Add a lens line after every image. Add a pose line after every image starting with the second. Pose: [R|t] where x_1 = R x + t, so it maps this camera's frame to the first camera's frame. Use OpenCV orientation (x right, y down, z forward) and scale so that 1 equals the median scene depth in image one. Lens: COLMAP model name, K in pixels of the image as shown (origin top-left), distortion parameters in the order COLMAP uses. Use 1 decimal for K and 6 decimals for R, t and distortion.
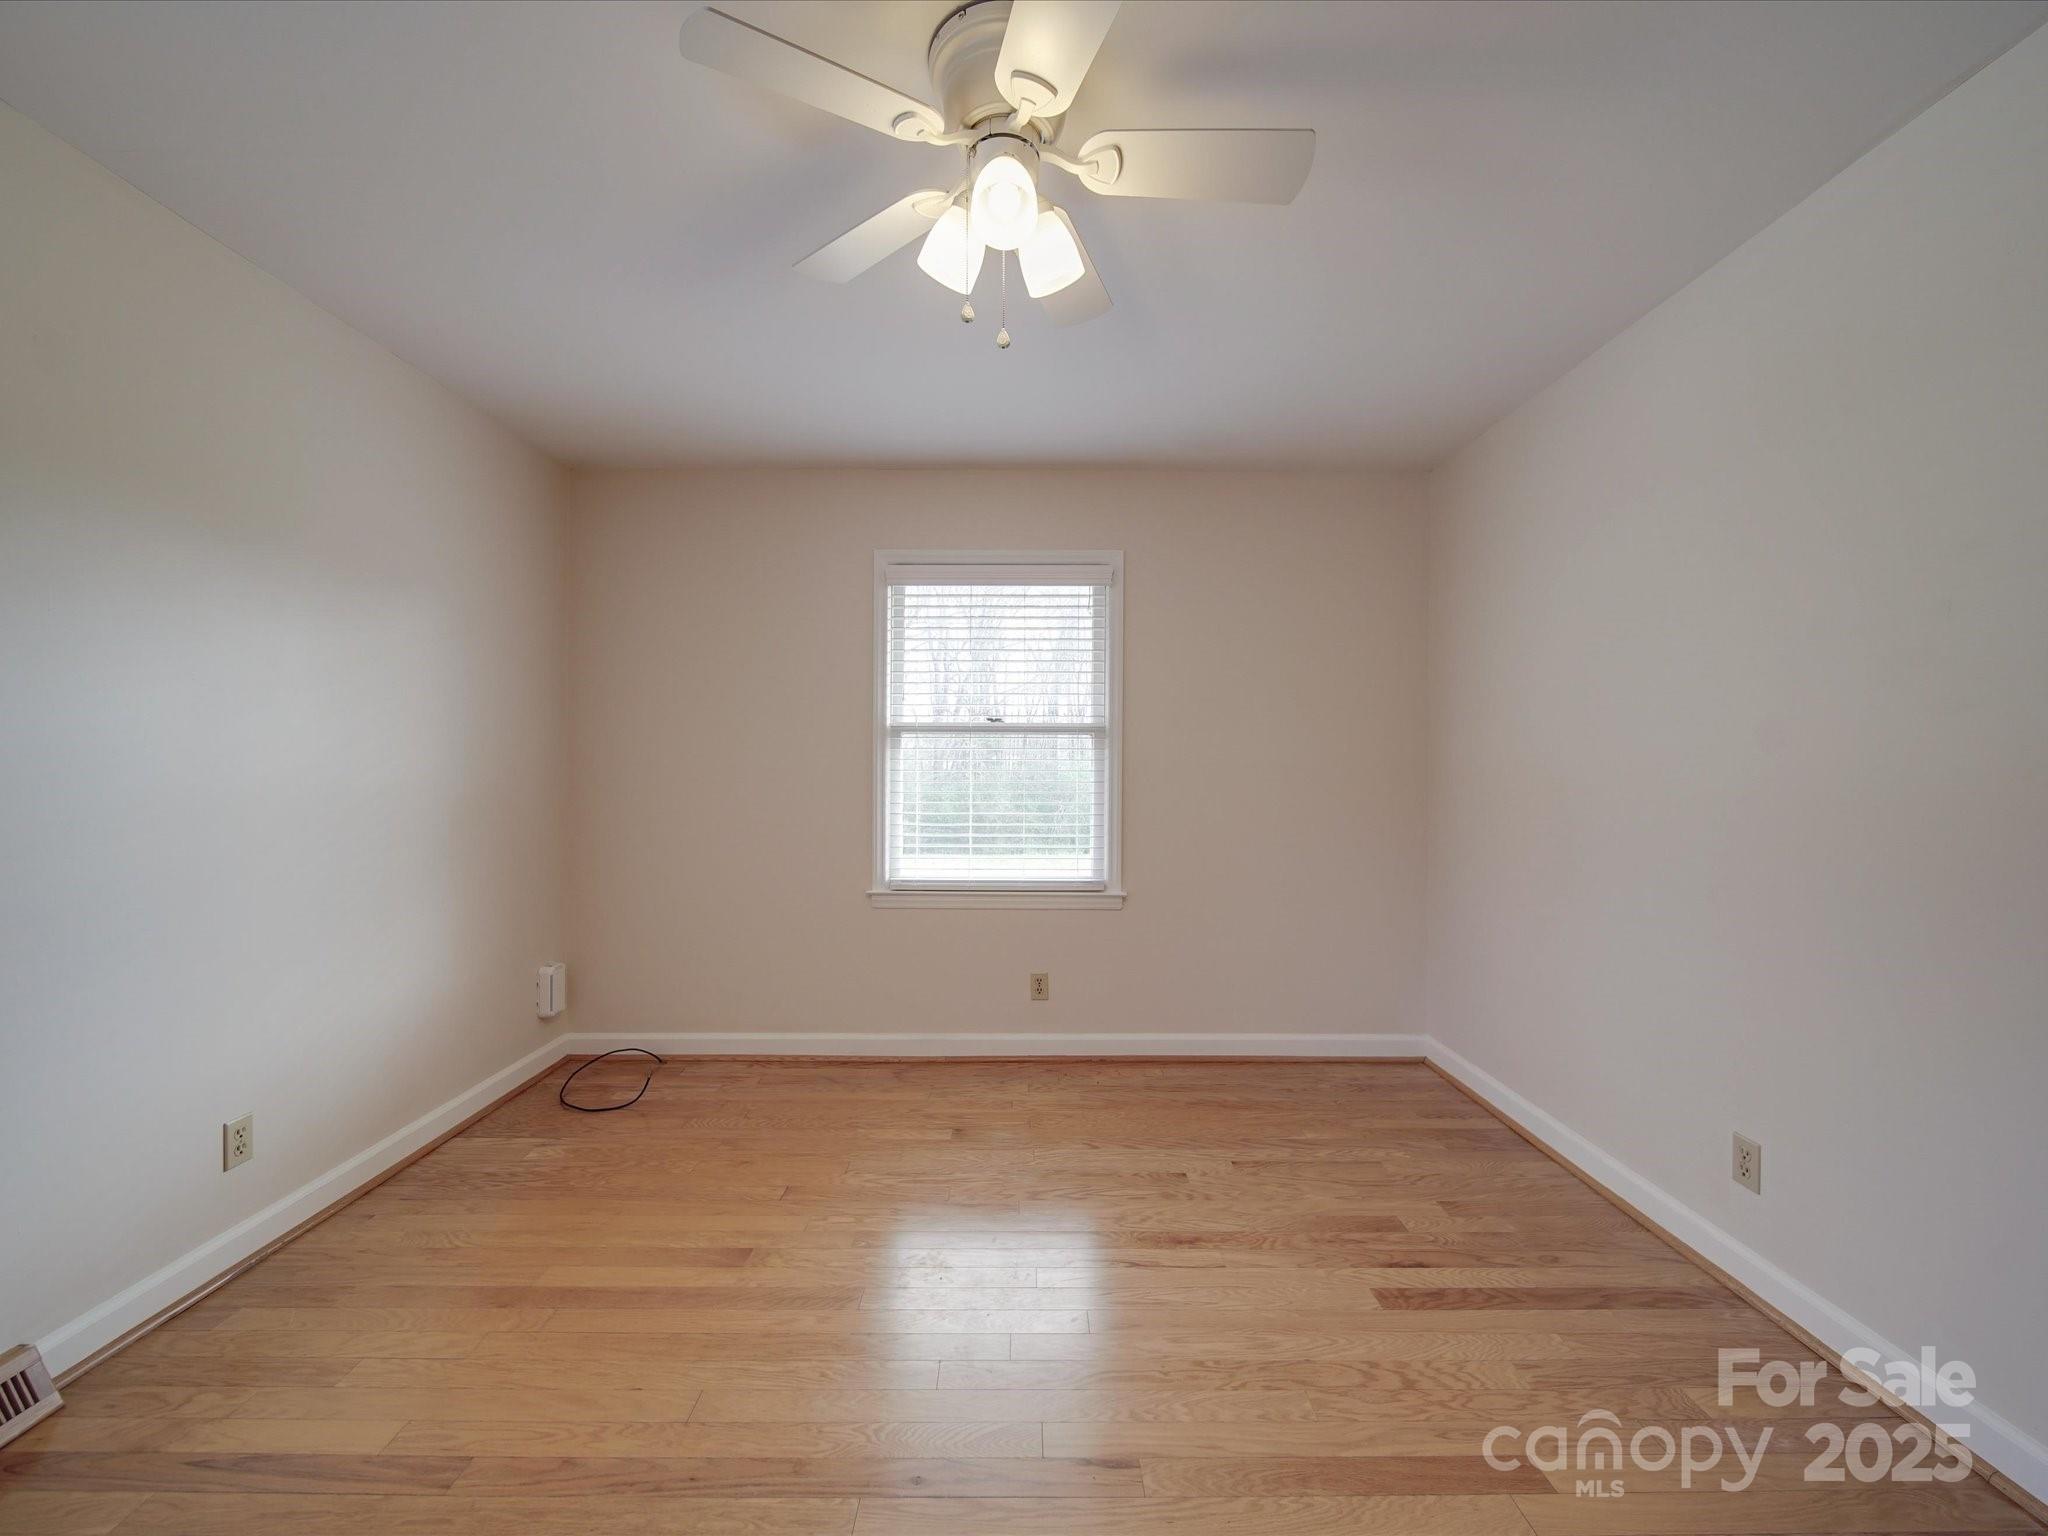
lens RADIAL K [[825.6, 0, 1024.0], [0, 825.6, 768.0], [0, 0, 1]] dist [-0.002788, -0.000144]
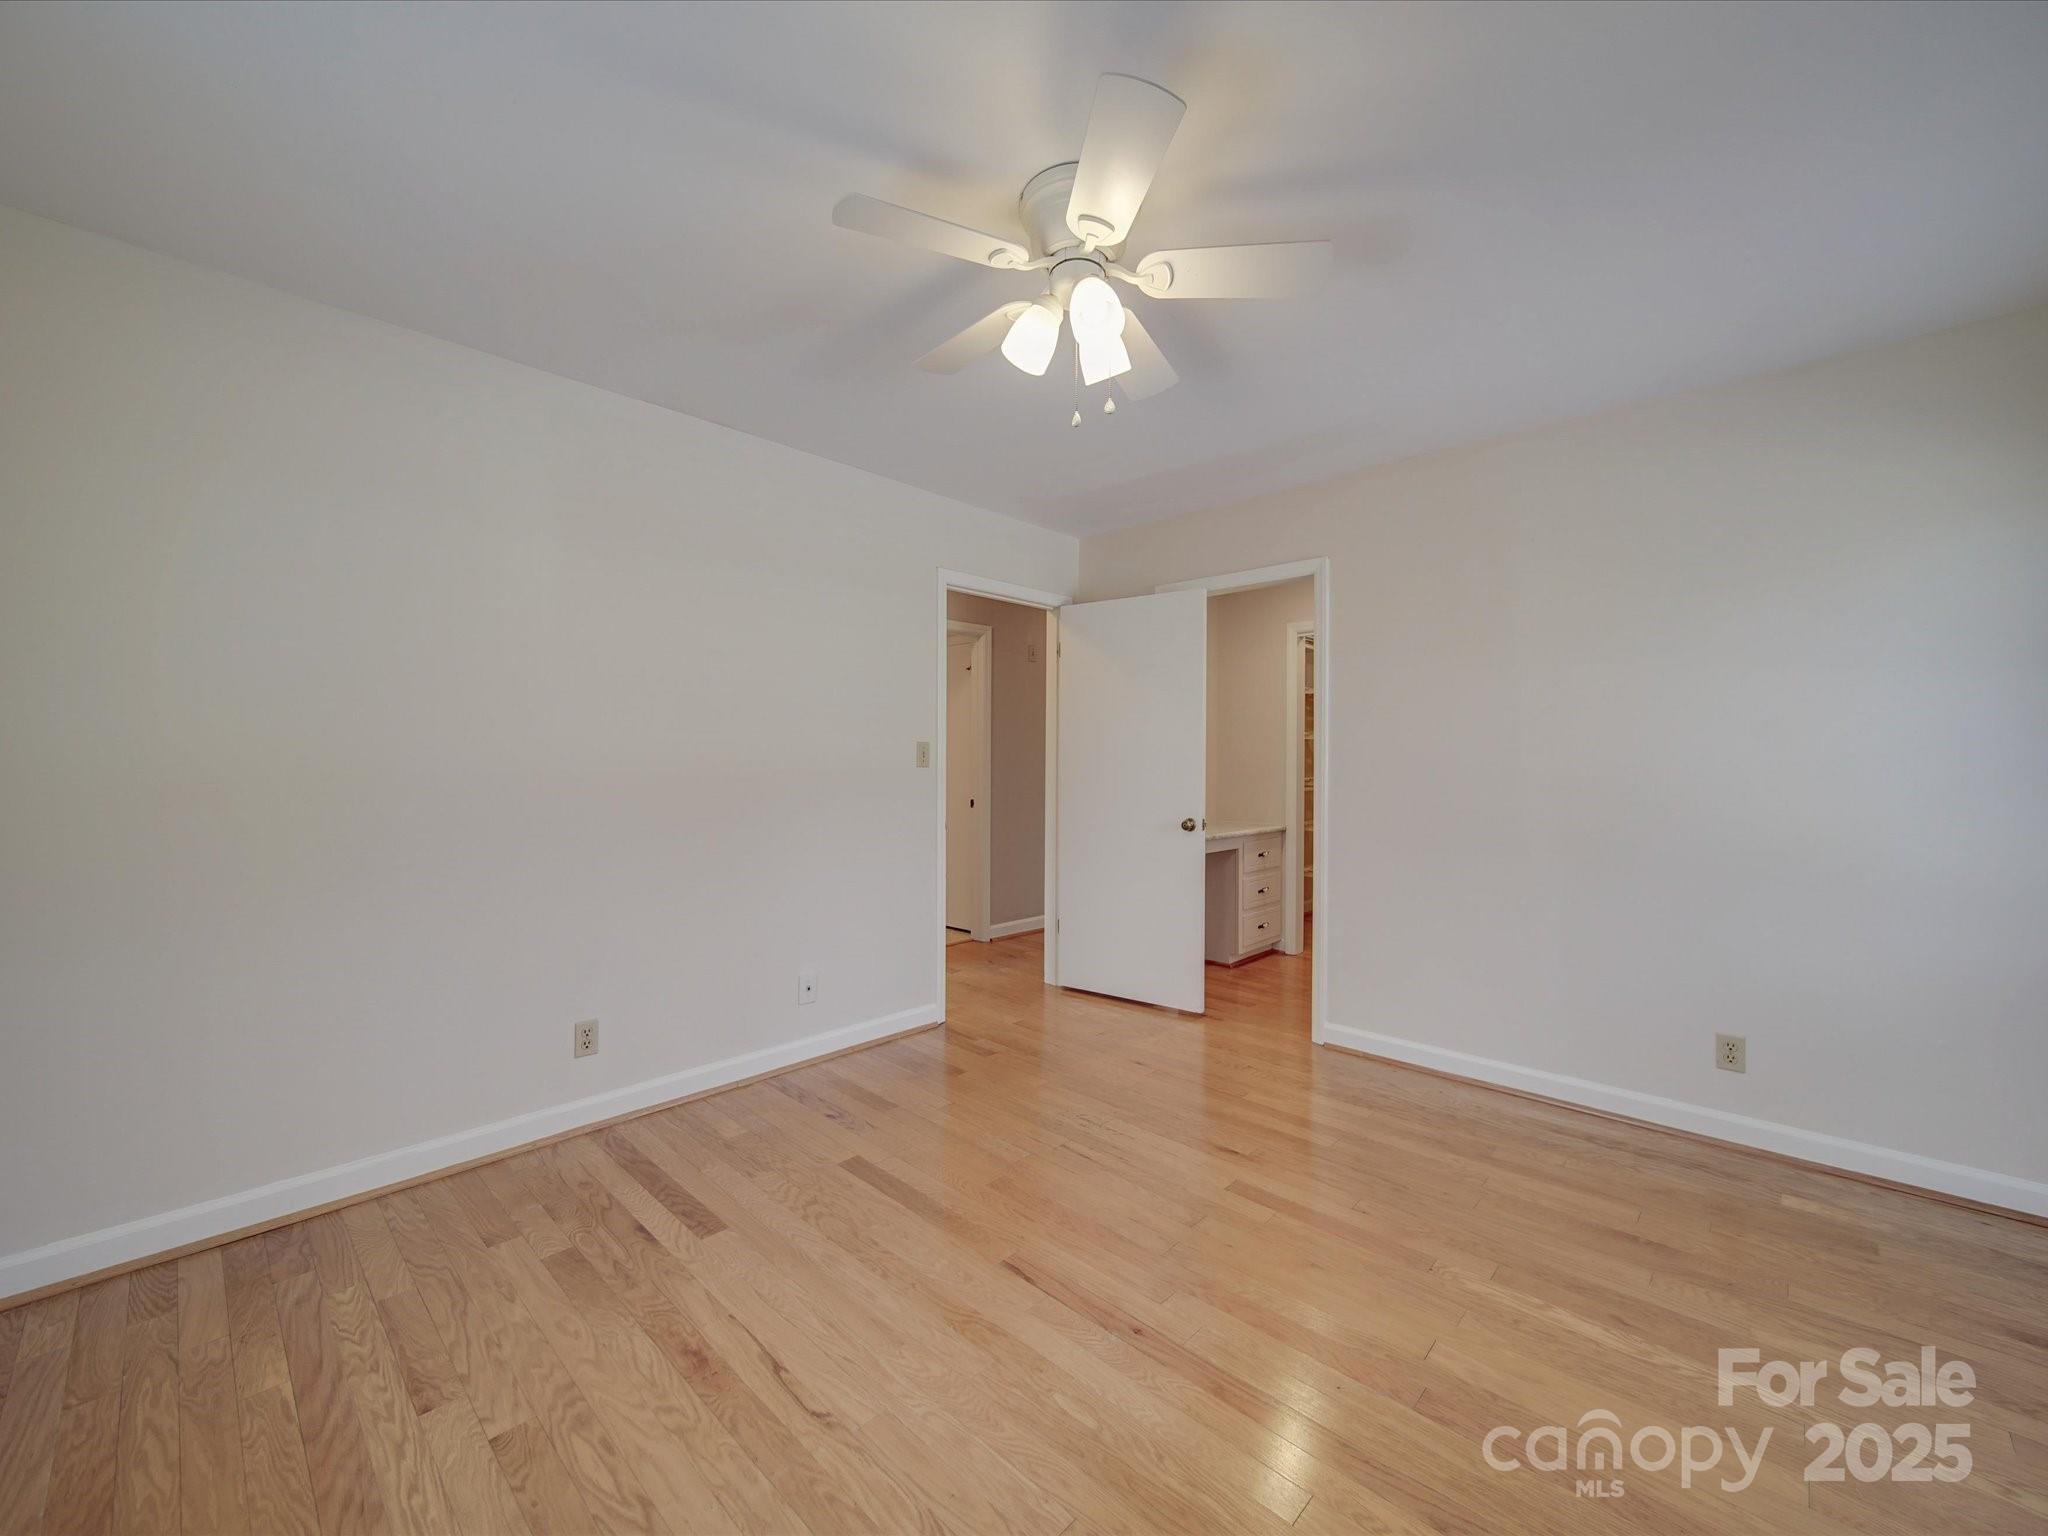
lens RADIAL K [[825.6, 0, 1024.0], [0, 825.6, 768.0], [0, 0, 1]] dist [-0.002788, -0.000144]
pose [[-0.725258, -0.014175, 0.688331, -0.603458], [-0.002795, 0.999840, 0.017646, -0.012106], [-0.688472, 0.010874, -0.725182, 1.423374]]
